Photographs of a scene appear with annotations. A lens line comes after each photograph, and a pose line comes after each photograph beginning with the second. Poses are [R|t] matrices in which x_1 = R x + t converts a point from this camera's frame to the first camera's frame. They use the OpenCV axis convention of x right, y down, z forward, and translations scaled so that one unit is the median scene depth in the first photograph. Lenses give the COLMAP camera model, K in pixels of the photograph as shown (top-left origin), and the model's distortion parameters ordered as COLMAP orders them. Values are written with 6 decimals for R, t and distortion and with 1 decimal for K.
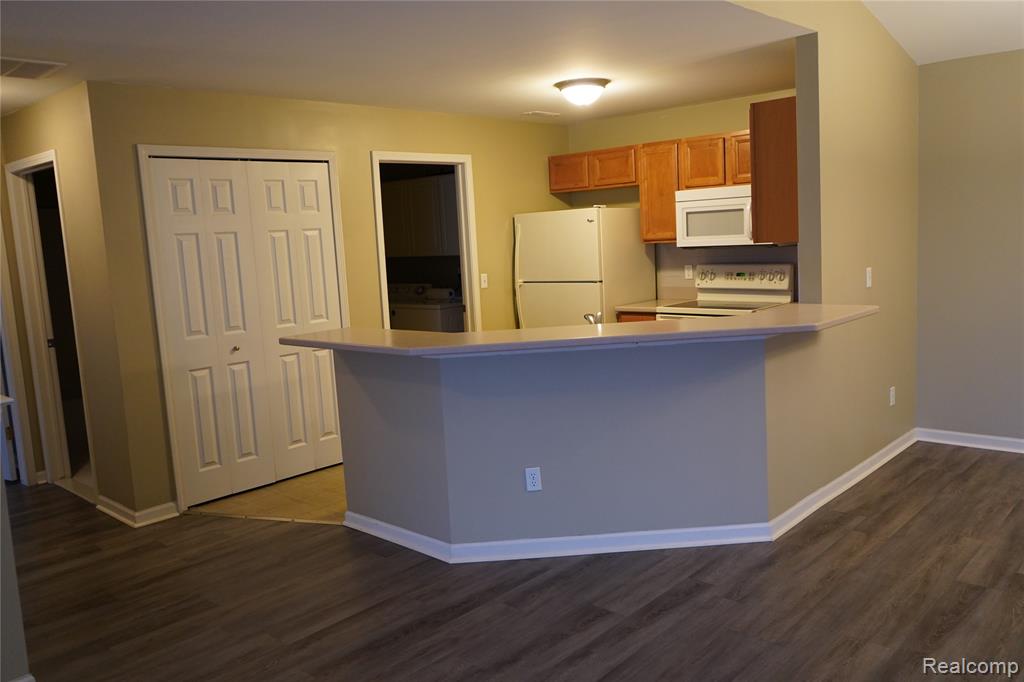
lens RADIAL K [[808.9, 0, 512.5], [0, 808.9, 341.6], [0, 0, 1]] dist [-0.031737, 0.000272]
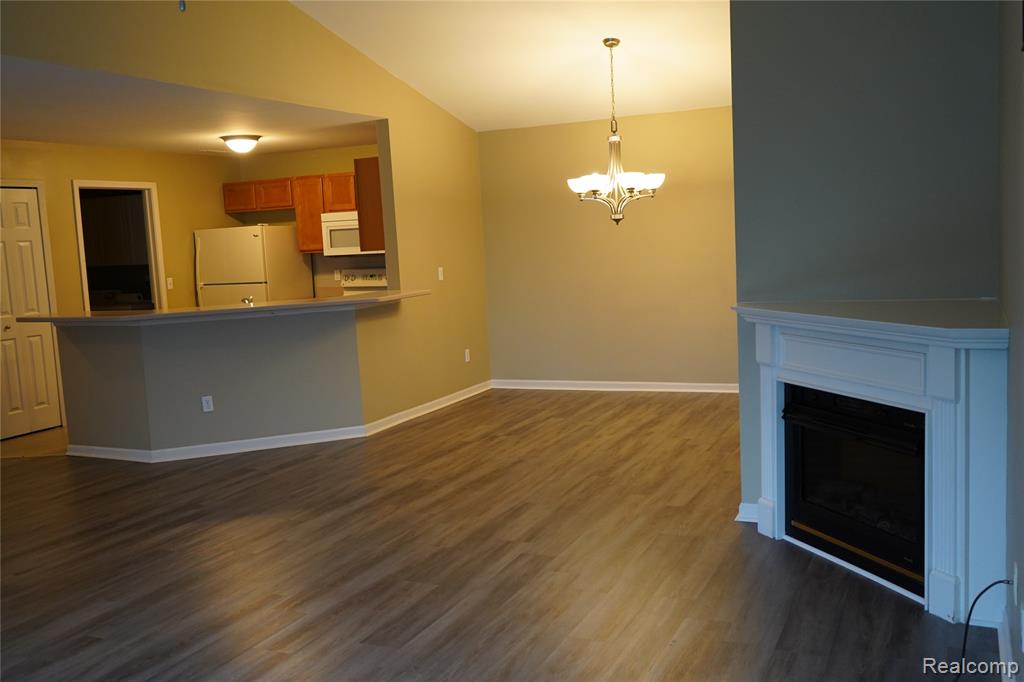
lens RADIAL K [[945.6, 0, 514.0], [0, 945.6, 339.2], [0, 0, 1]] dist [-0.000437, 0.000000]
pose [[0.951105, -0.027378, 0.307653, 0.019212], [0.039224, 0.998705, -0.032386, 0.082310], [-0.306369, 0.042870, 0.950947, -0.566652]]
